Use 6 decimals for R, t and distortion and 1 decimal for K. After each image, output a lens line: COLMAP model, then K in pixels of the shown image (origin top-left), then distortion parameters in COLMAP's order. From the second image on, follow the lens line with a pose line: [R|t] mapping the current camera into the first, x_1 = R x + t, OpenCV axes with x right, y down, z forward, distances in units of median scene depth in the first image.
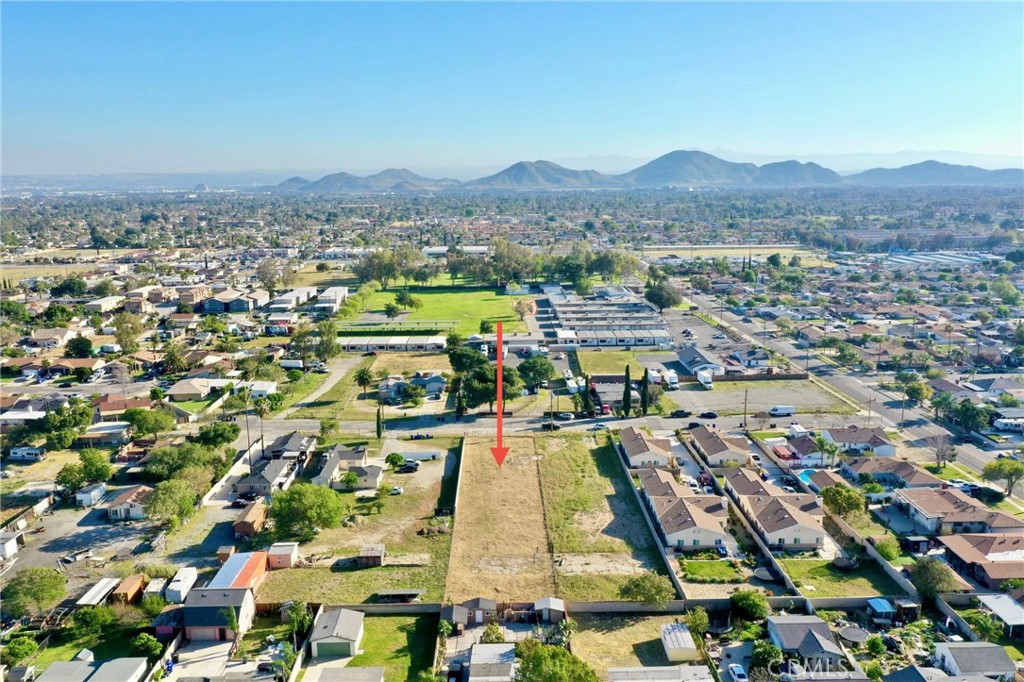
lens RADIAL K [[808.7, 0, 510.3], [0, 808.7, 339.6], [0, 0, 1]] dist [0.013861, -0.005026]
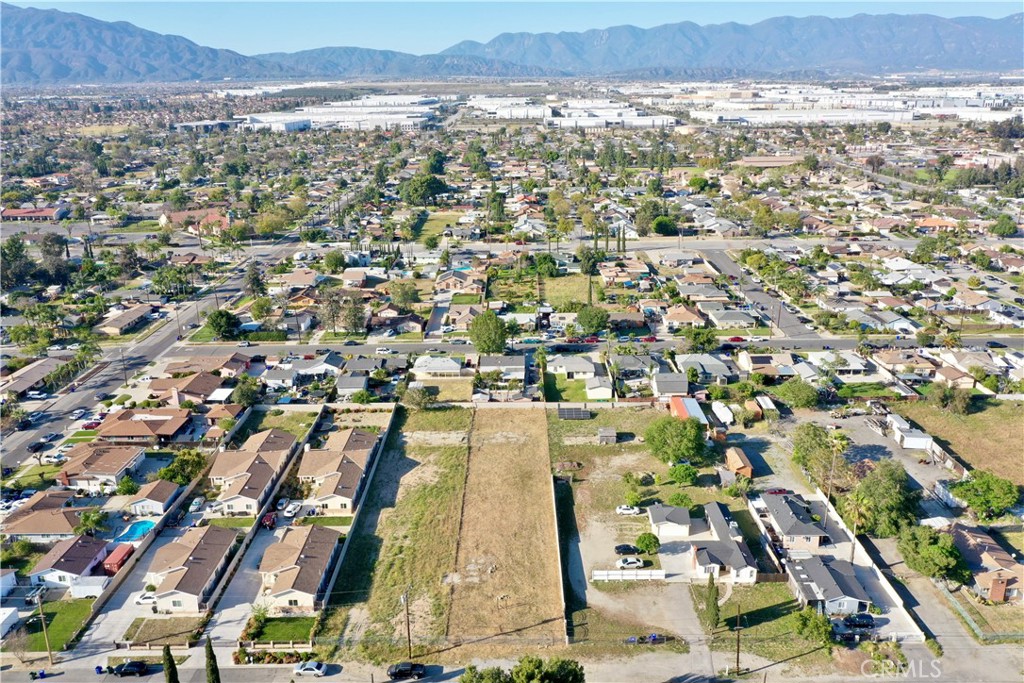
lens RADIAL K [[808.7, 0, 510.3], [0, 808.7, 340.1], [0, 0, 1]] dist [0.013861, -0.005026]
pose [[-0.999606, 0.014975, 0.023745, -0.043094], [0.024589, 0.875149, 0.483229, -0.446454], [-0.013544, 0.483622, -0.875172, 1.837418]]
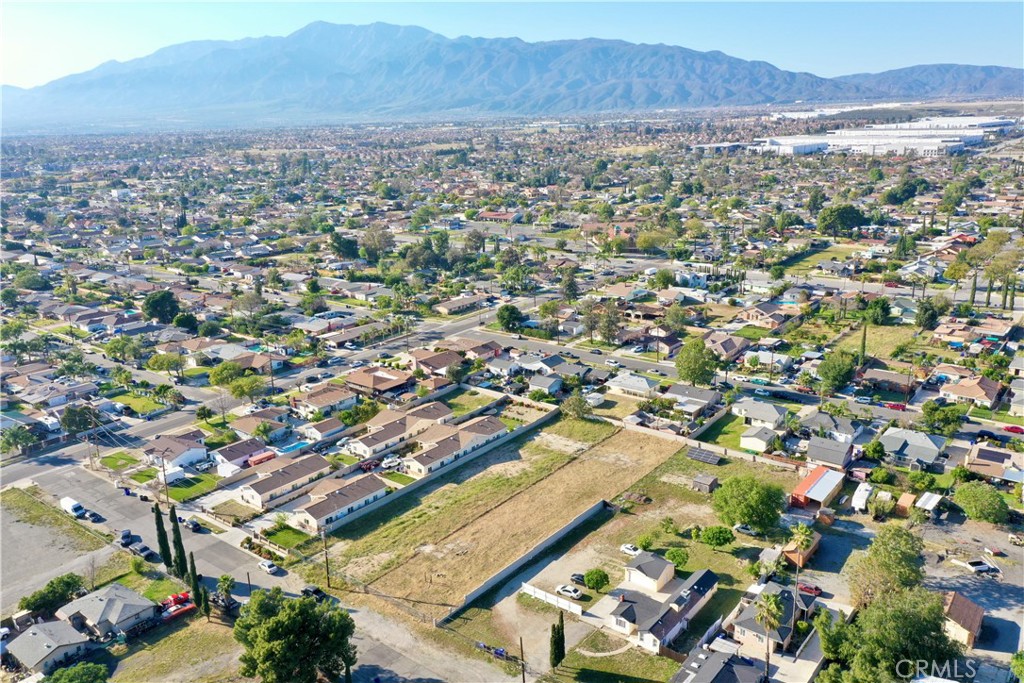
lens RADIAL K [[808.7, 0, 510.3], [0, 808.7, 340.1], [0, 0, 1]] dist [0.013861, -0.005026]
pose [[-0.776501, -0.143270, 0.613613, -0.586272], [0.151271, 0.902945, 0.402253, -0.412945], [-0.611689, 0.405172, -0.679465, 1.708149]]
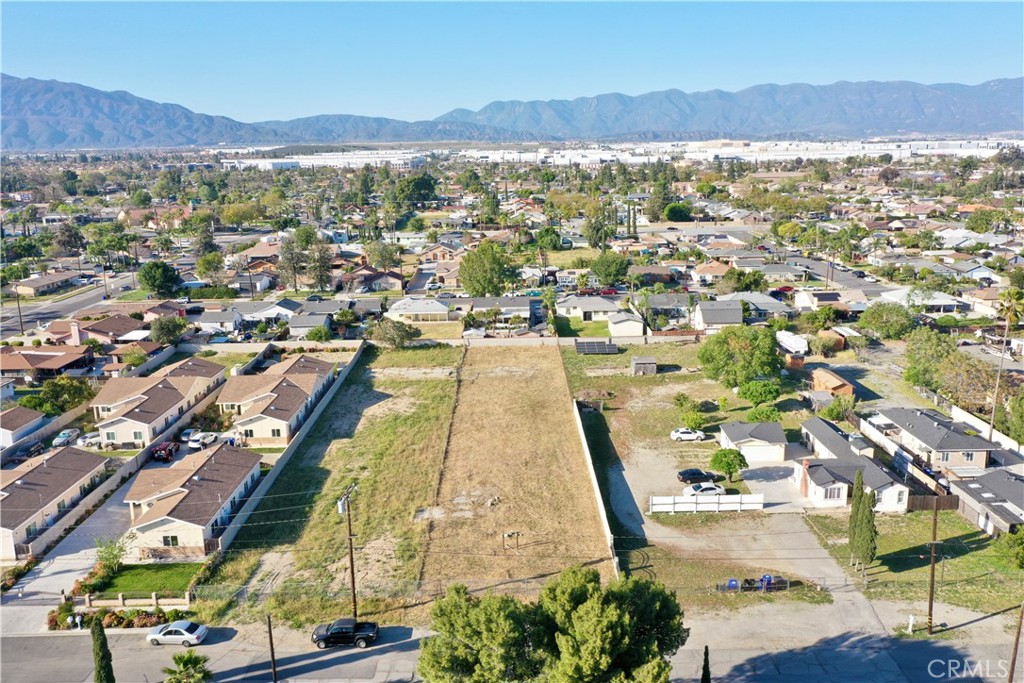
lens RADIAL K [[808.7, 0, 510.3], [0, 808.7, 340.1], [0, 0, 1]] dist [0.013861, -0.005026]
pose [[-0.999587, 0.025292, 0.013680, -0.021972], [0.028685, 0.910046, 0.413513, -0.150322], [-0.001991, 0.413735, -0.910395, 1.664525]]
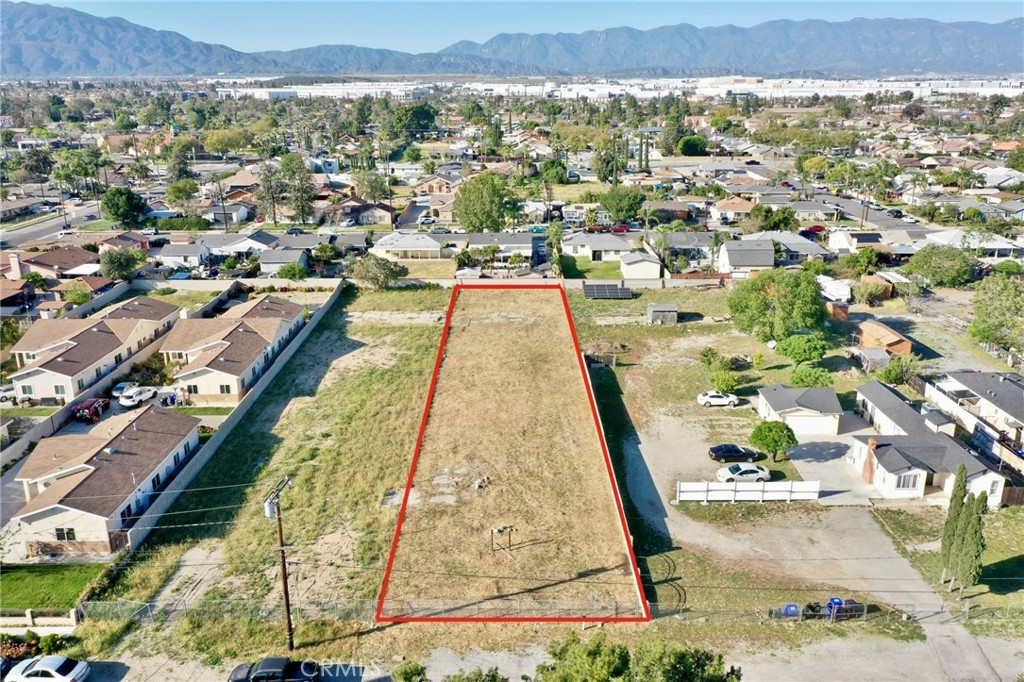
lens RADIAL K [[808.7, 0, 510.3], [0, 808.7, 339.6], [0, 0, 1]] dist [0.013861, -0.005026]
pose [[-0.999802, 0.008922, 0.017787, -0.024489], [0.016359, 0.877475, 0.479342, -0.104356], [-0.011331, 0.479538, -0.877448, 1.559710]]
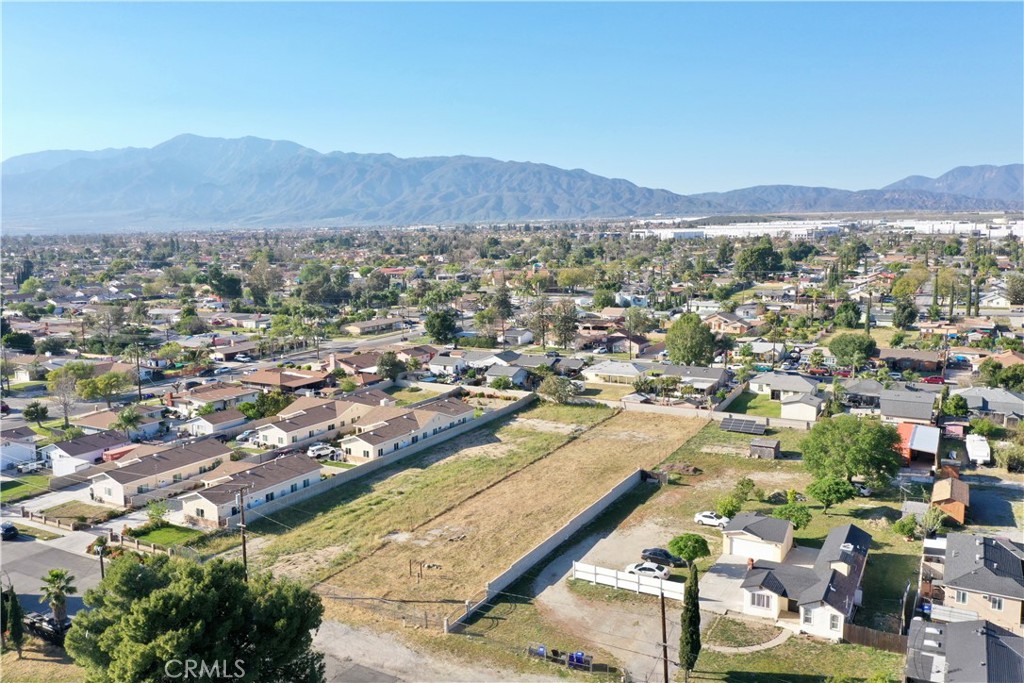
lens RADIAL K [[808.7, 0, 510.3], [0, 808.7, 340.1], [0, 0, 1]] dist [0.013861, -0.005026]
pose [[-0.864547, -0.047660, 0.500287, -0.328520], [0.119632, 0.947358, 0.296986, -0.132863], [-0.488105, 0.316608, -0.813334, 1.626683]]
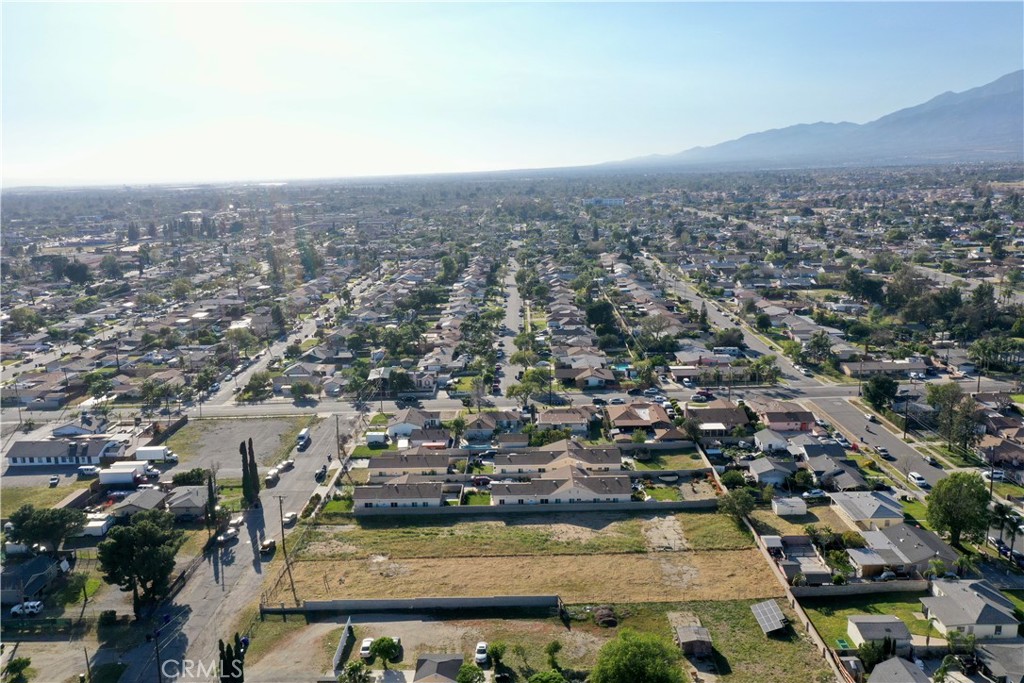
lens RADIAL K [[808.7, 0, 510.3], [0, 808.7, 340.1], [0, 0, 1]] dist [0.013861, -0.005026]
pose [[0.030655, -0.198825, 0.979555, -0.849202], [0.222894, 0.956698, 0.187210, -0.217706], [-0.974361, 0.212598, 0.073644, 0.941406]]
